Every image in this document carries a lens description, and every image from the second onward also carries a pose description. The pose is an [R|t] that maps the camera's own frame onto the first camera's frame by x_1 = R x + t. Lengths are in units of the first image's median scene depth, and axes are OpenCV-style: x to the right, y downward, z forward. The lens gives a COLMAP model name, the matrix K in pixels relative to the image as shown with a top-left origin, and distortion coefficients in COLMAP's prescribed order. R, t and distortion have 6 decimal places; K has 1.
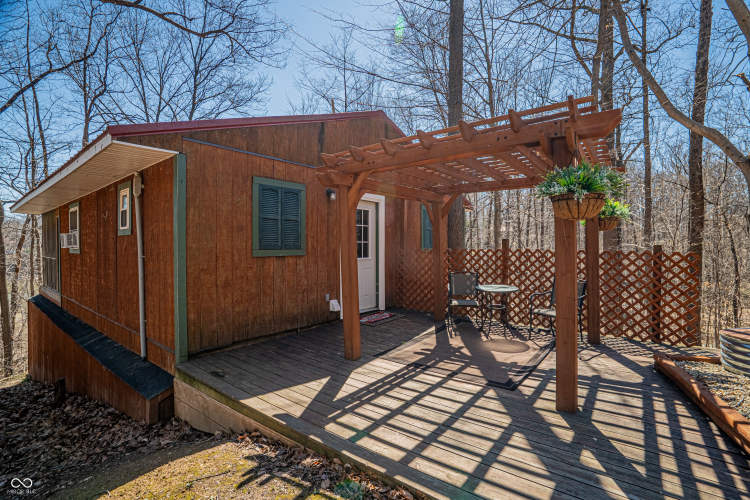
lens RADIAL K [[350.7, 0, 372.5], [0, 350.7, 250.2], [0, 0, 1]] dist [-0.012909, 0.002994]
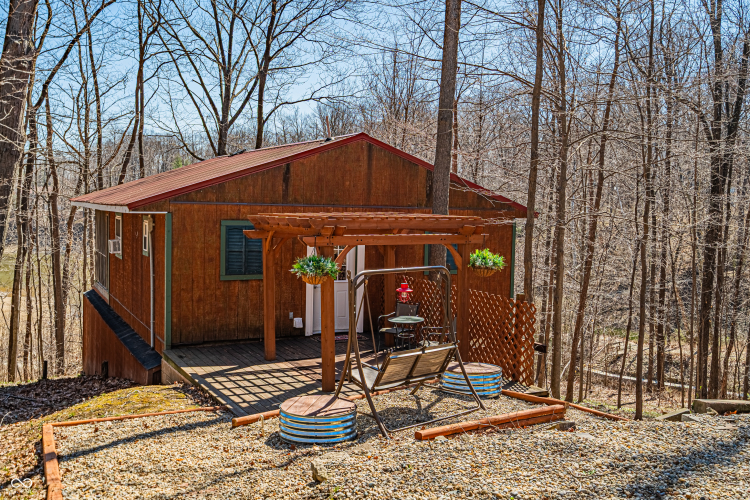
lens RADIAL K [[730.4, 0, 376.9], [0, 730.4, 251.4], [0, 0, 1]] dist [0.006868, 0.000000]
pose [[0.924477, 0.046477, -0.378395, 1.165383], [-0.028542, 0.998193, 0.052874, -0.236666], [0.380168, -0.038081, 0.924133, -1.243317]]
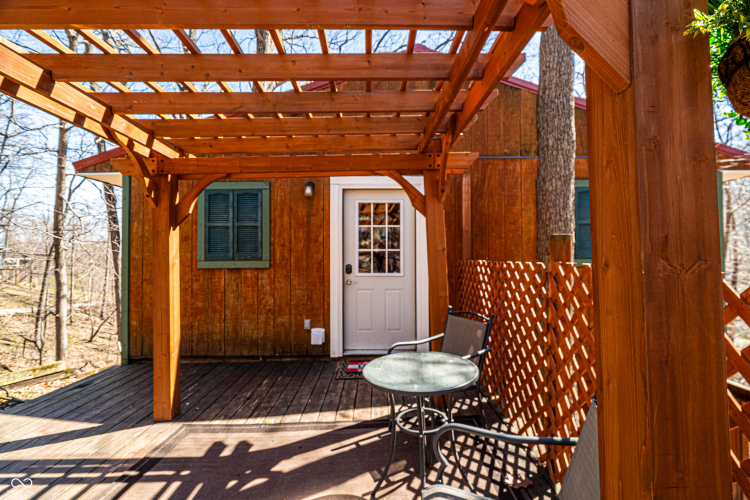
lens RADIAL K [[350.7, 0, 376.9], [0, 350.7, 248.1], [0, 0, 1]] dist [-0.012909, 0.002994]
pose [[0.641107, -0.018238, -0.767235, 0.629208], [-0.004513, 0.999611, -0.027534, -0.010936], [0.767438, 0.021115, 0.640775, 0.709180]]
